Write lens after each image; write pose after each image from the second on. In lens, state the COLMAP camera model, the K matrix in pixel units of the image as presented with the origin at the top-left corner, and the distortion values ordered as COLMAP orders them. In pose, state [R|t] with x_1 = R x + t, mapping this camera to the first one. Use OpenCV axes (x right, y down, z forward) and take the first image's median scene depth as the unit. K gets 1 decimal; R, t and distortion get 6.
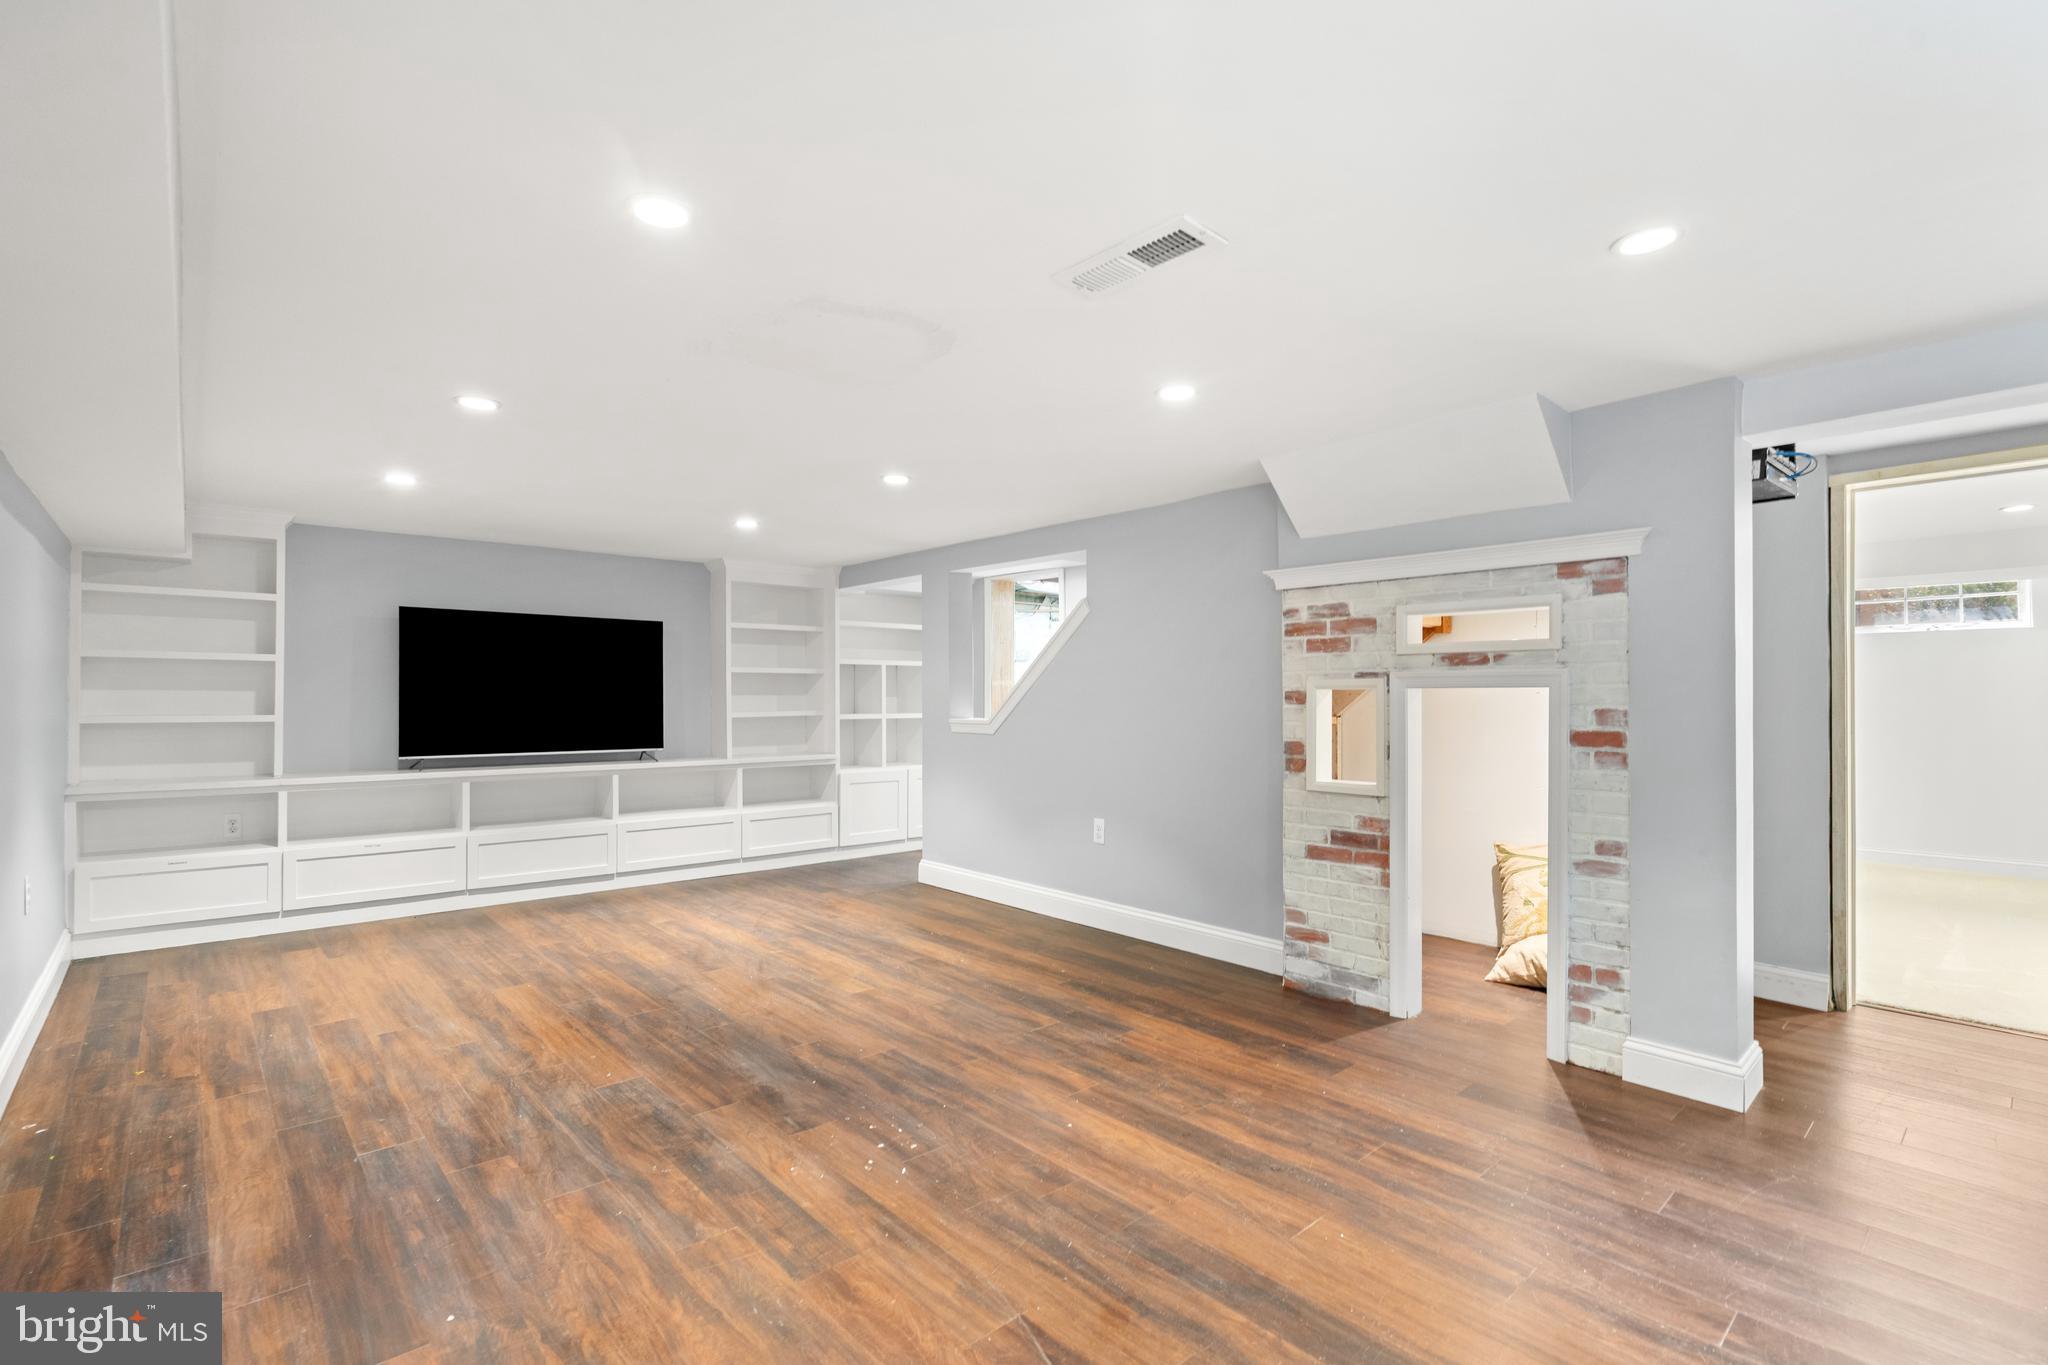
lens RADIAL K [[925.5, 0, 1005.0], [0, 925.5, 685.0], [0, 0, 1]] dist [-0.002822, 0.001020]
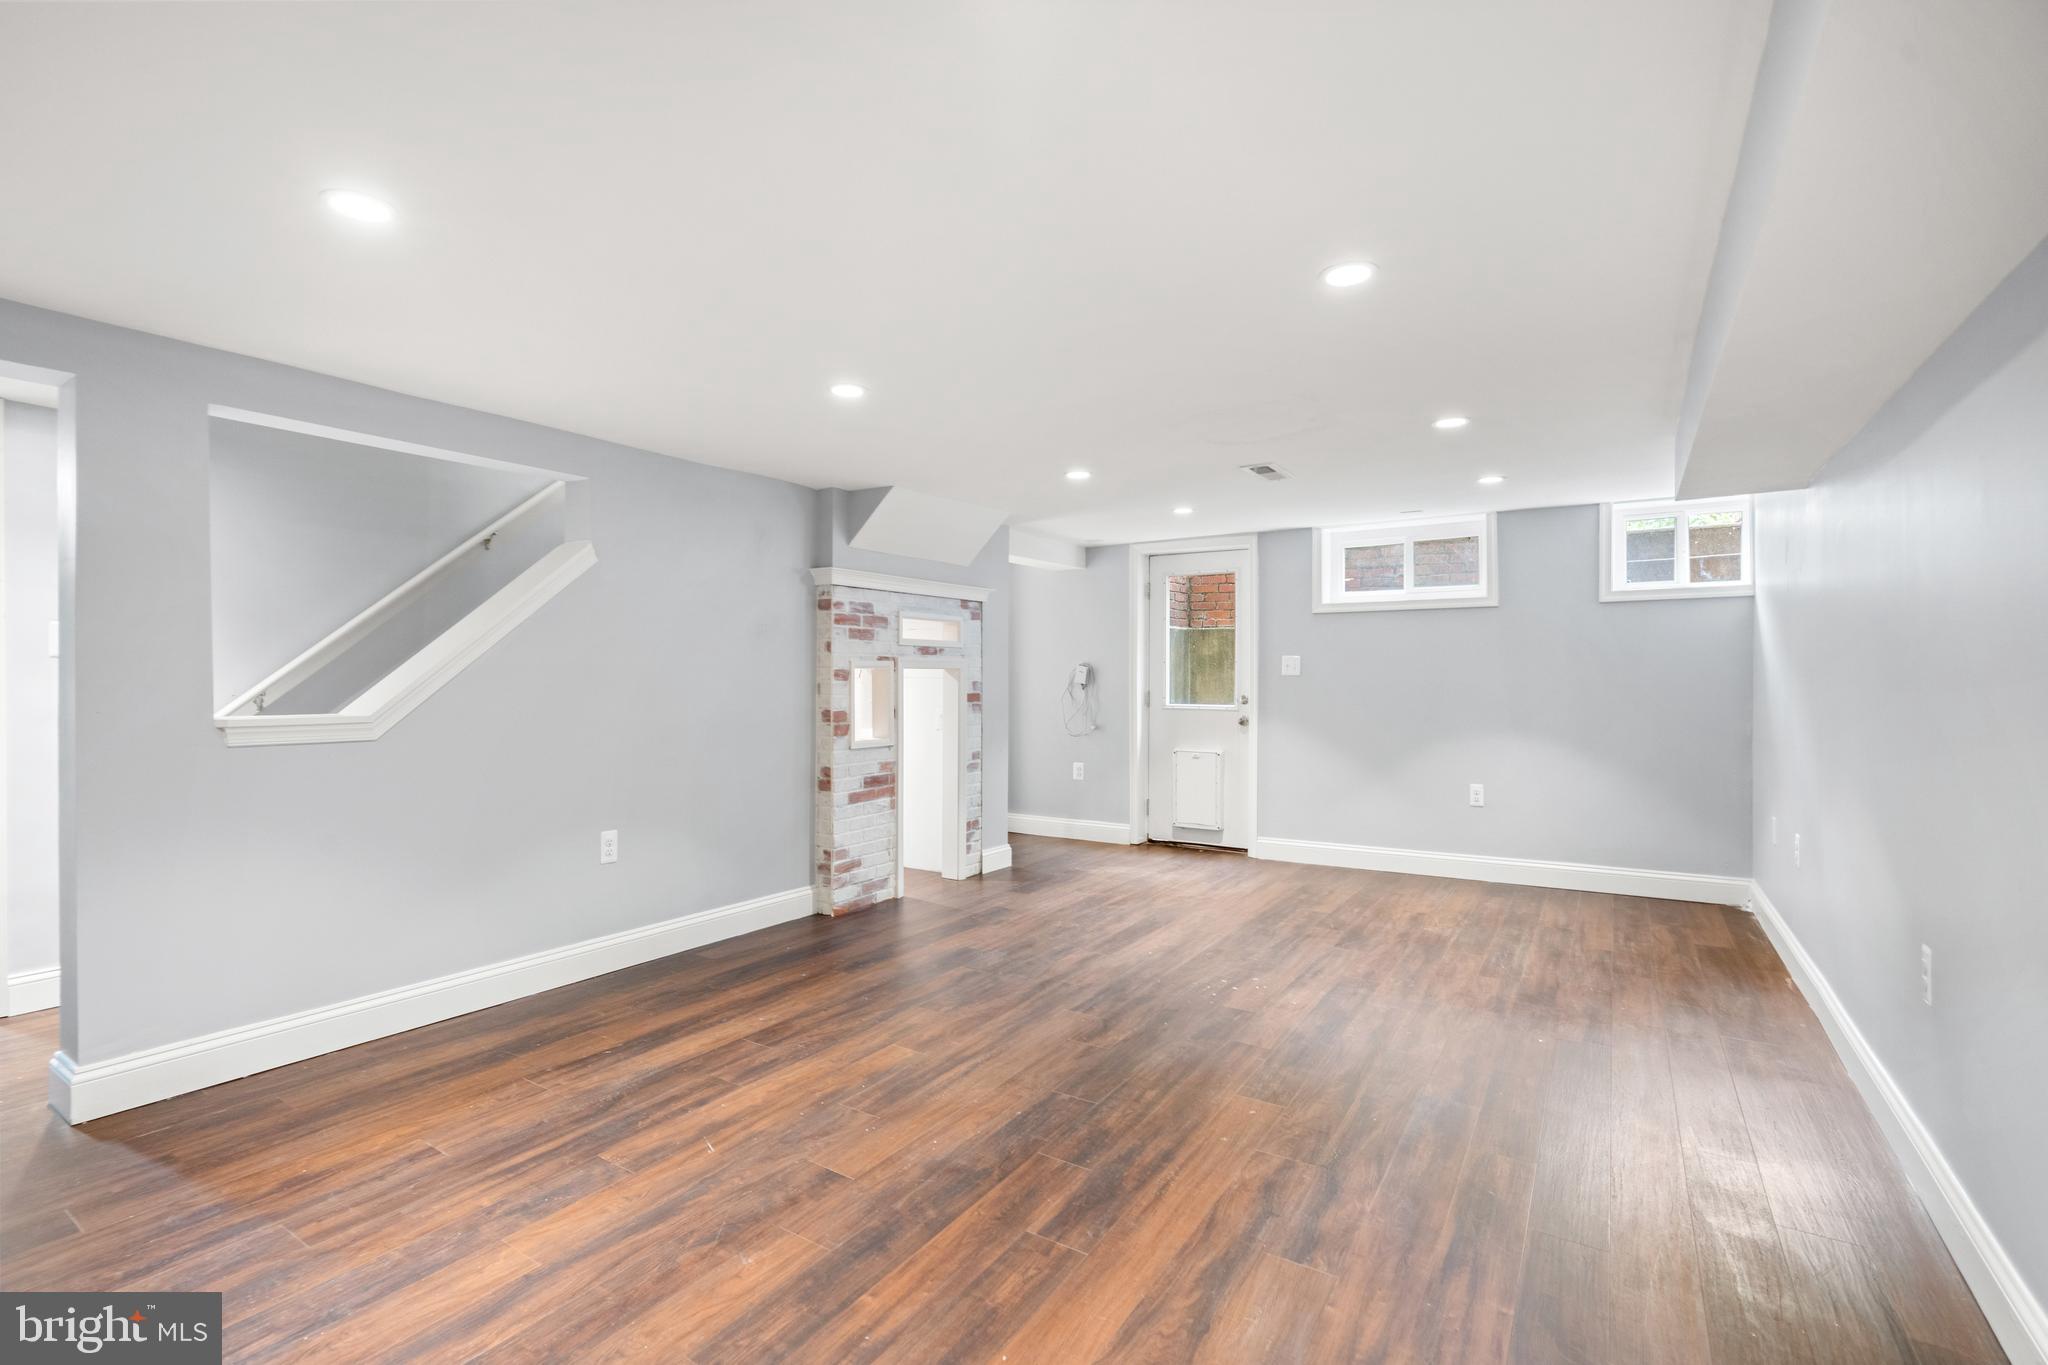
lens RADIAL K [[925.5, 0, 1005.0], [0, 925.5, 685.0], [0, 0, 1]] dist [-0.002822, 0.001020]
pose [[-0.258565, -0.008567, 0.965956, -0.975114], [-0.013988, 0.999889, 0.005124, 0.018650], [-0.965893, -0.012187, -0.258656, 1.181237]]
